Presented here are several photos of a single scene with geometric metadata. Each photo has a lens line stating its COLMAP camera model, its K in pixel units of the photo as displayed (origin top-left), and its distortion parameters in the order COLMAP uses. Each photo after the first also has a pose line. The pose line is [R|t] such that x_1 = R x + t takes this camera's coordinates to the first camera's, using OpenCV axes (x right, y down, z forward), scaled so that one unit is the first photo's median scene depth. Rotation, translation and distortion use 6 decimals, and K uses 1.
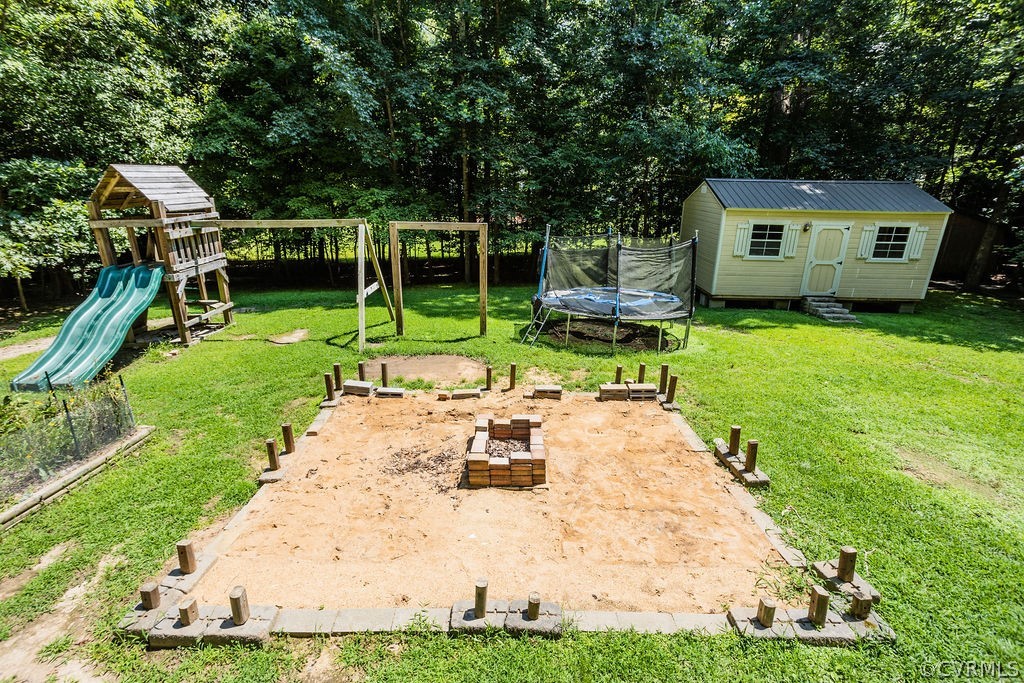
lens RADIAL K [[498.3, 0, 512.9], [0, 498.3, 347.0], [0, 0, 1]] dist [-0.055322, 0.031932]
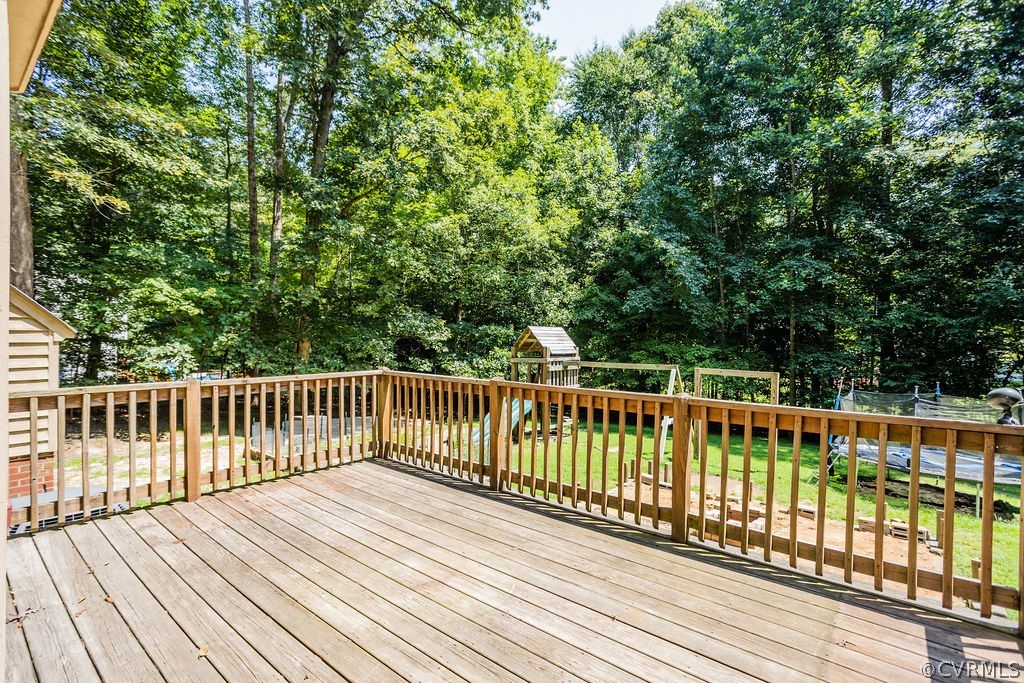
lens RADIAL K [[498.3, 0, 512.9], [0, 498.3, 347.0], [0, 0, 1]] dist [-0.055322, 0.031932]
pose [[0.781851, 0.012183, -0.623347, 0.130169], [-0.208027, 0.947610, -0.242403, 0.076414], [0.587737, 0.319196, 0.743424, -0.180740]]
